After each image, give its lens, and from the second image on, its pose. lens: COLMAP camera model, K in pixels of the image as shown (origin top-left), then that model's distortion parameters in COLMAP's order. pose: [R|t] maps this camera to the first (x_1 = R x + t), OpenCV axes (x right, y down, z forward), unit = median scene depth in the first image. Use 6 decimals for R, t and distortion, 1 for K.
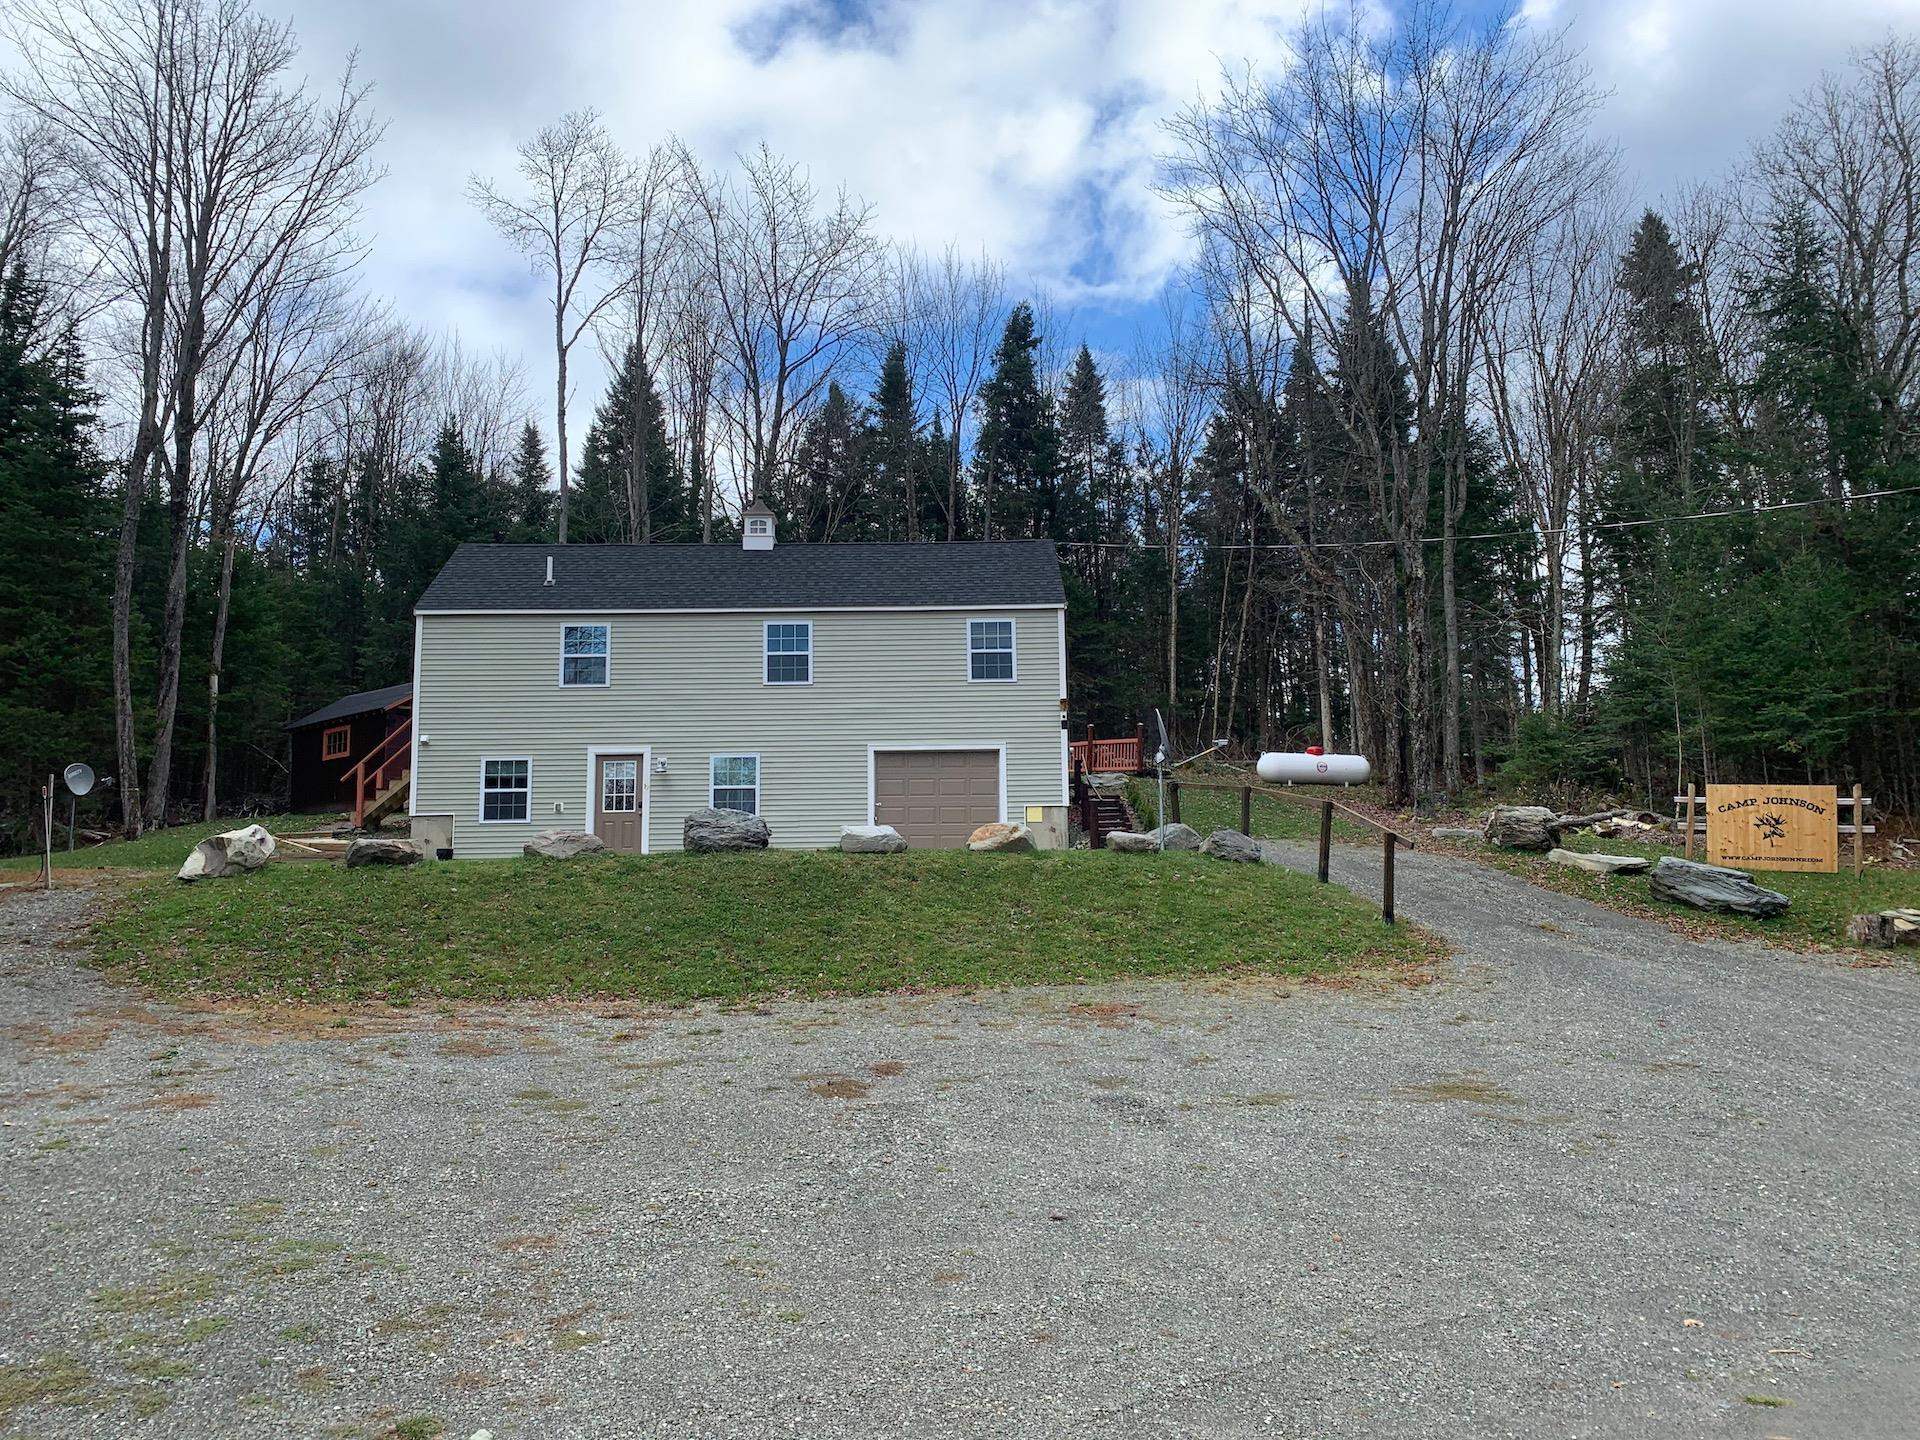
lens RADIAL K [[1439.9, 0, 960.0], [0, 1439.9, 720.0], [0, 0, 1]] dist [0.069956, -0.125023]
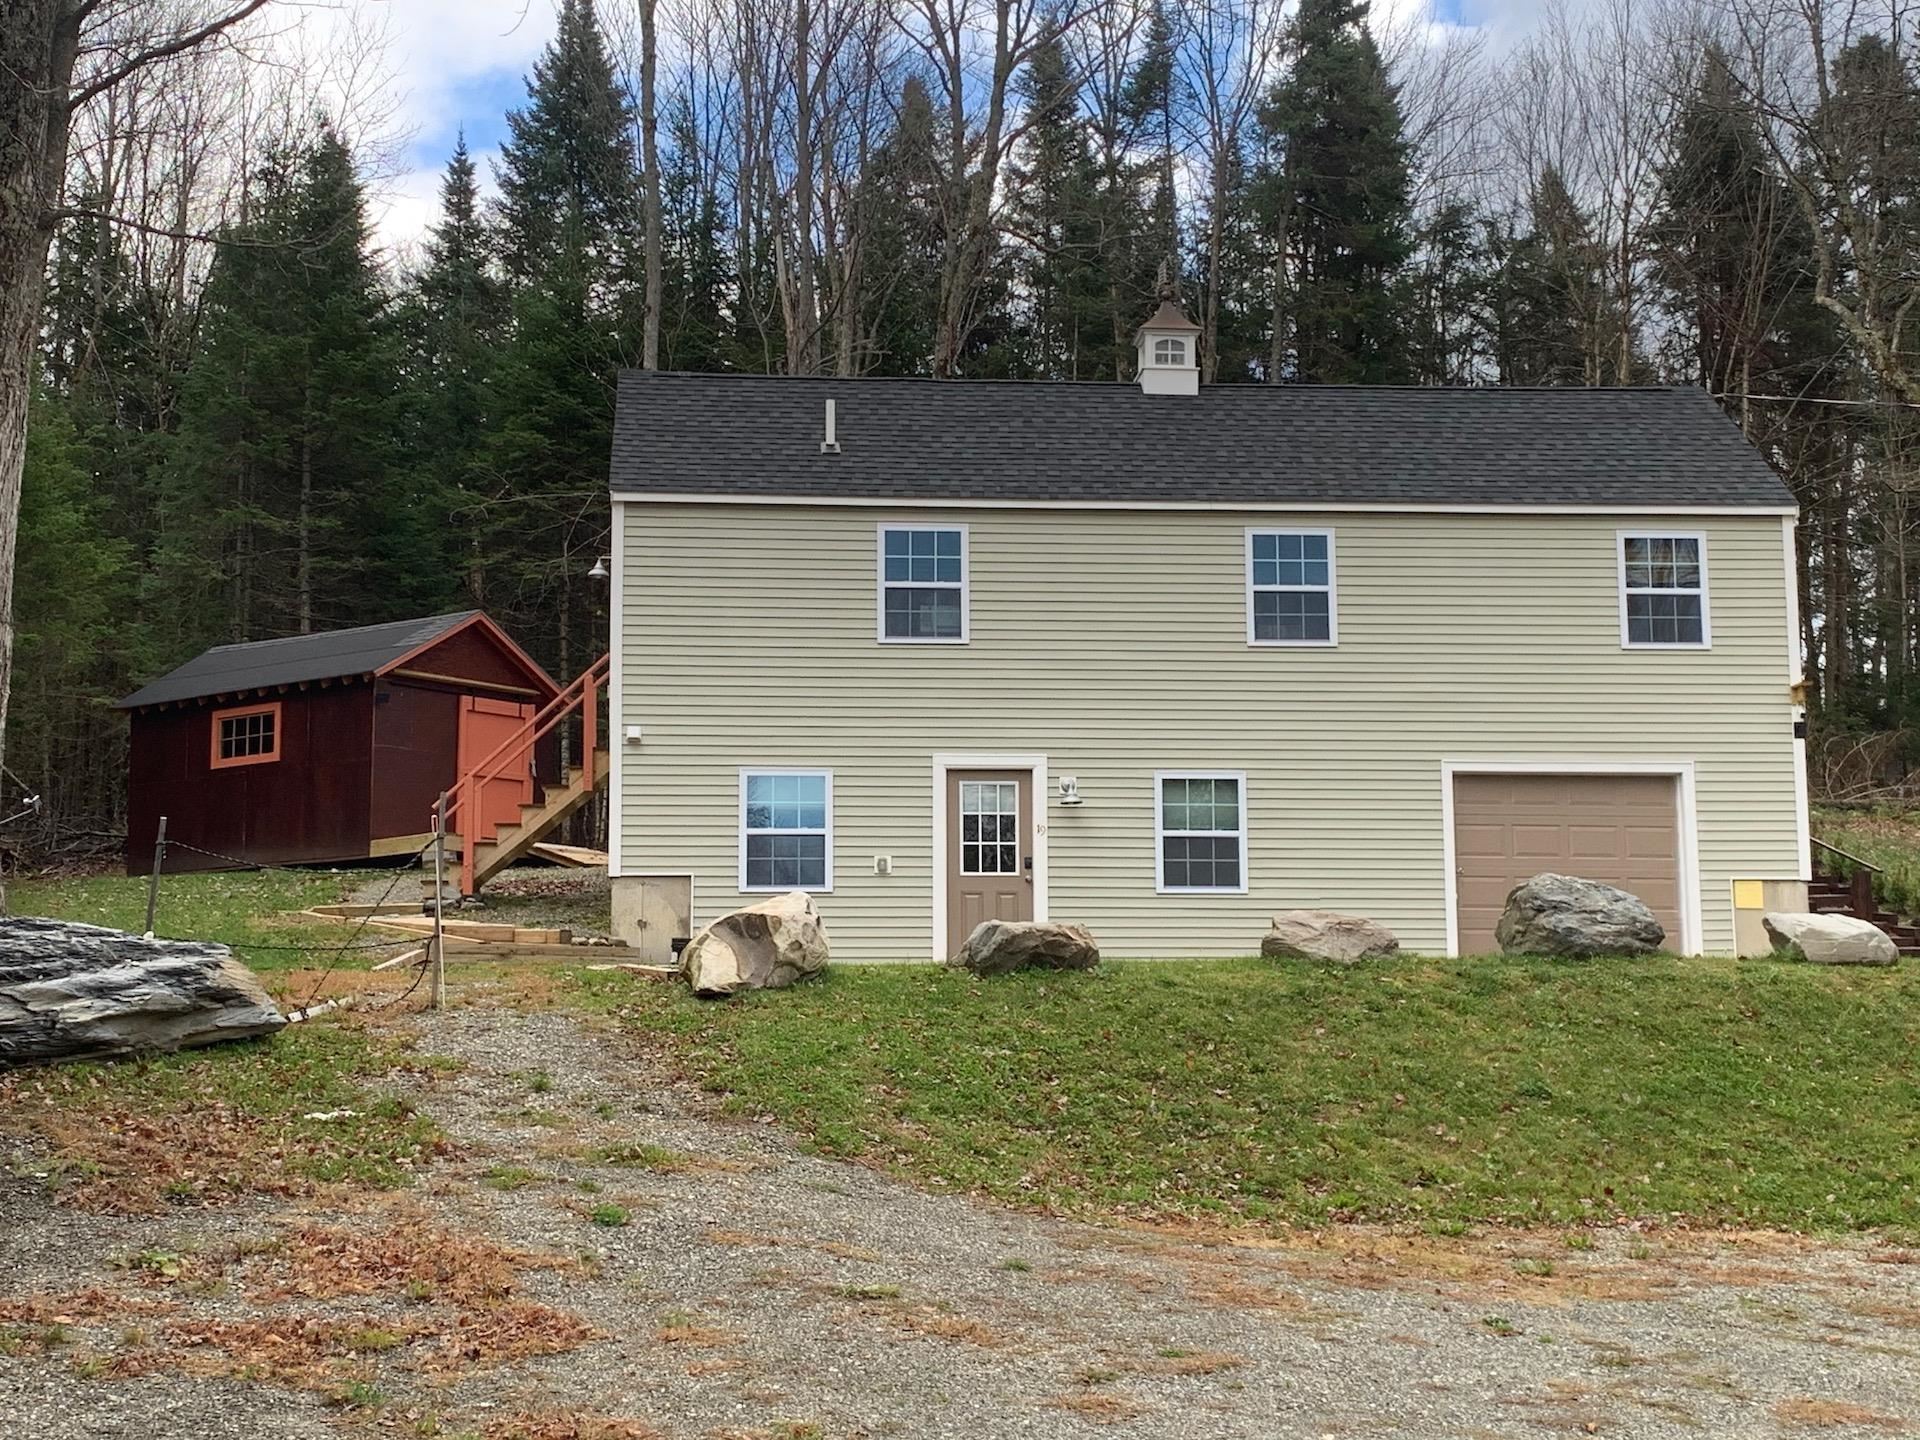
lens RADIAL K [[2650.0, 0, 960.0], [0, 2650.0, 720.0], [0, 0, 1]] dist [0.353080, -1.739059]
pose [[0.997665, 0.019484, 0.065461, -0.308753], [-0.019690, 0.999803, 0.002511, 0.003172], [-0.065399, -0.003794, 0.997852, 0.008828]]
